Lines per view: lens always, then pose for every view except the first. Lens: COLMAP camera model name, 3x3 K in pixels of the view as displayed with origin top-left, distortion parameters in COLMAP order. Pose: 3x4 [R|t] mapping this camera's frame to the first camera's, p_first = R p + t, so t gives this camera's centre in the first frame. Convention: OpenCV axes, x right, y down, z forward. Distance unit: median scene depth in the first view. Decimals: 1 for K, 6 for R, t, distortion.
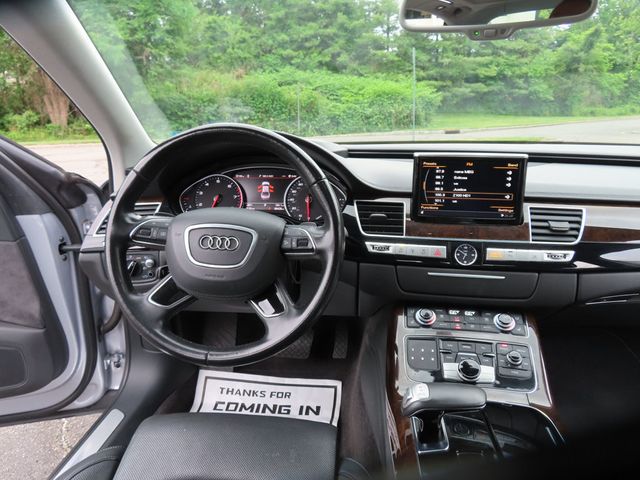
lens RADIAL K [[456.8, 0, 318.4], [0, 456.8, 239.3], [0, 0, 1]] dist [-0.011584, 0.008766]
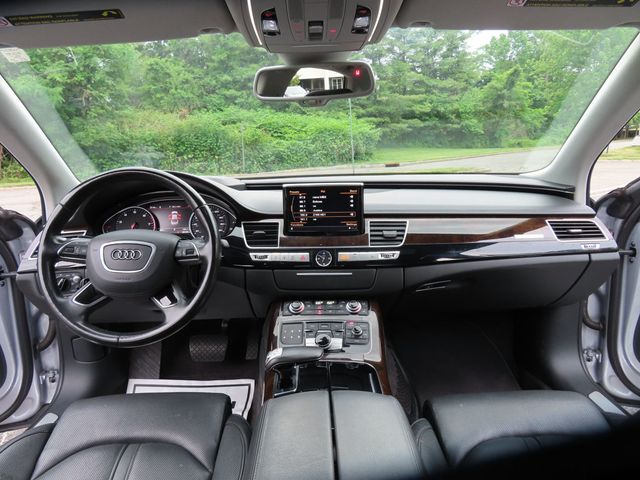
lens RADIAL K [[456.8, 0, 320.1], [0, 456.8, 238.6], [0, 0, 1]] dist [-0.011584, 0.008766]
pose [[0.992995, -0.043673, 0.109789, 0.167856], [0.051954, 0.995924, -0.073735, 0.073958], [-0.106121, 0.078922, 0.991216, -0.330111]]
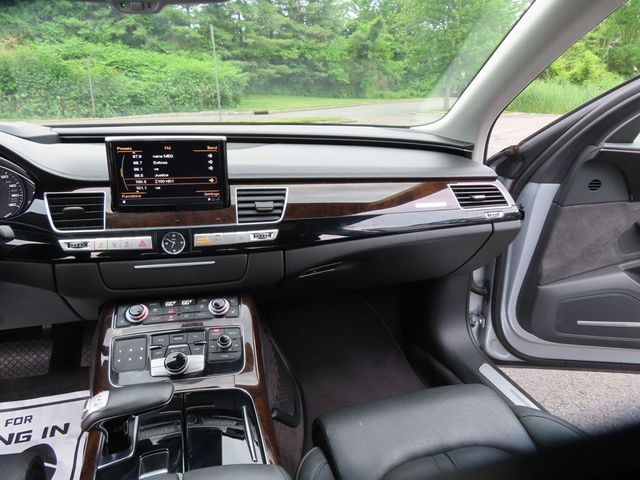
lens RADIAL K [[456.8, 0, 319.0], [0, 456.8, 239.9], [0, 0, 1]] dist [-0.011584, 0.008766]
pose [[0.923949, -0.100728, 0.369016, 0.252029], [0.085428, 0.994677, 0.057617, -0.001905], [-0.372855, -0.021711, 0.927636, -0.003062]]
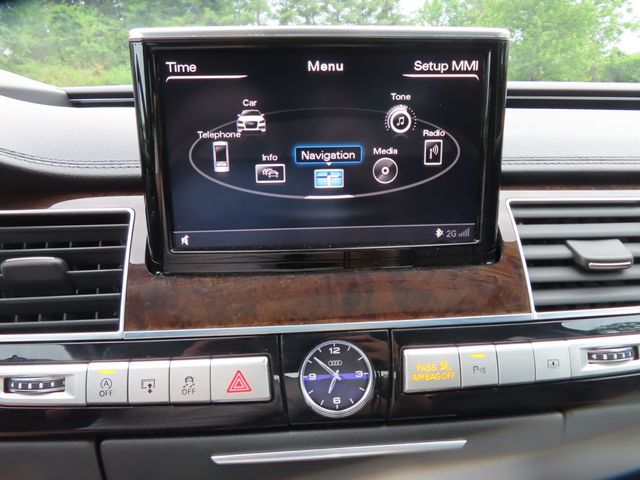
lens RADIAL K [[456.8, 0, 319.7], [0, 456.8, 242.0], [0, 0, 1]] dist [-0.011584, 0.008766]
pose [[0.966962, -0.076798, 0.243077, 0.248052], [0.075858, 0.997031, 0.013240, -0.057283], [-0.243372, 0.005636, 0.969917, 0.718682]]
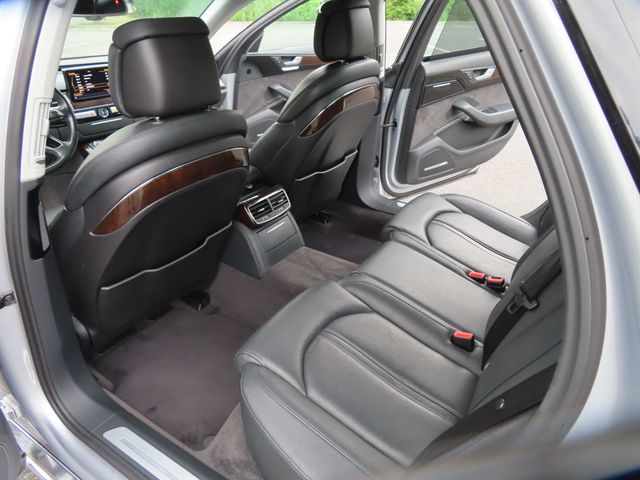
lens RADIAL K [[456.8, 0, 320.2], [0, 456.8, 240.7], [0, 0, 1]] dist [-0.011584, 0.008766]
pose [[0.465248, -0.410068, 0.784467, -1.226808], [0.239087, 0.911499, 0.334676, 0.114825], [-0.852281, 0.031849, 0.522114, -1.099931]]
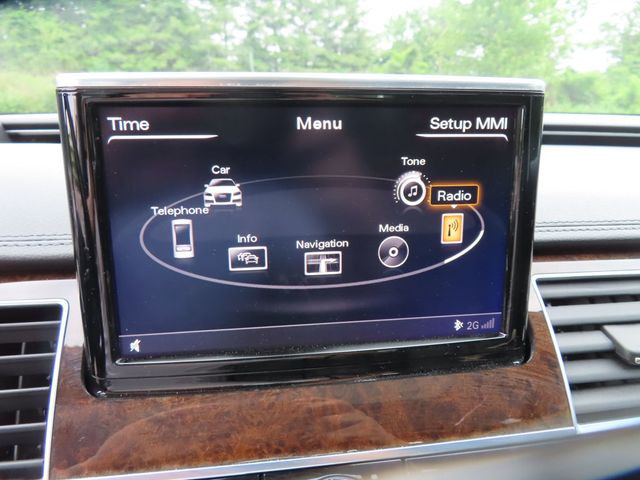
lens RADIAL K [[456.8, 0, 319.4], [0, 456.8, 241.3], [0, 0, 1]] dist [-0.011584, 0.008766]
pose [[0.947423, -0.077456, 0.310469, 0.256128], [0.083013, 0.996537, -0.004705, -0.105053], [-0.309030, 0.030231, 0.950572, 0.785015]]
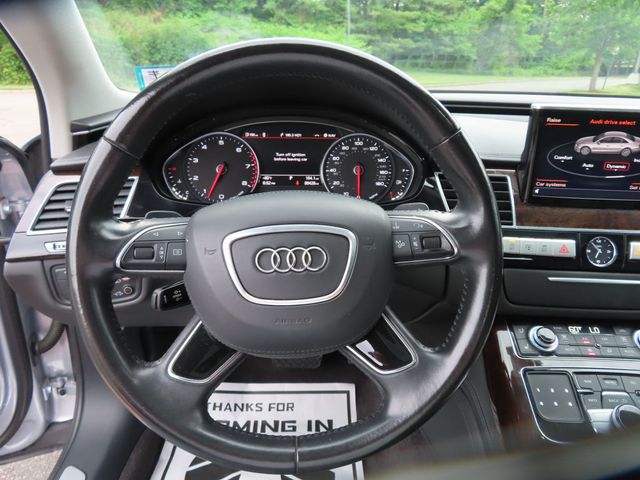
lens RADIAL K [[456.8, 0, 318.2], [0, 456.8, 241.9], [0, 0, 1]] dist [-0.011584, 0.008766]
pose [[0.987621, -0.025151, 0.154832, -0.221557], [0.009851, 0.995058, 0.098802, -0.055752], [-0.156552, -0.096053, 0.982988, 0.371538]]
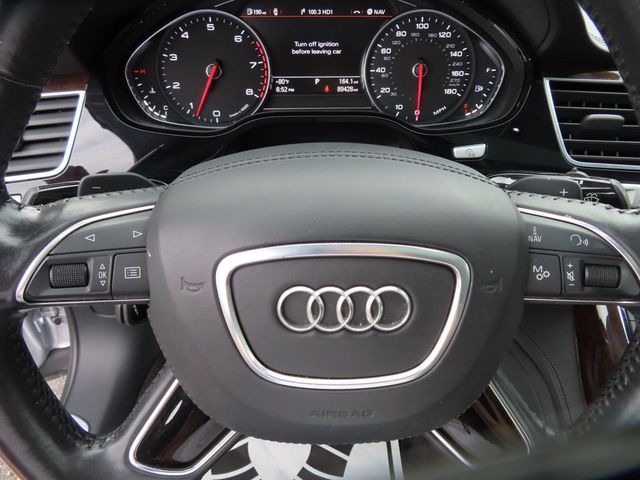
lens RADIAL K [[456.8, 0, 317.5], [0, 456.8, 241.5], [0, 0, 1]] dist [-0.011584, 0.008766]
pose [[0.991007, -0.063500, 0.117786, -0.217401], [0.015818, 0.929651, 0.368102, -0.112688], [-0.132874, -0.362928, 0.922295, 0.614362]]
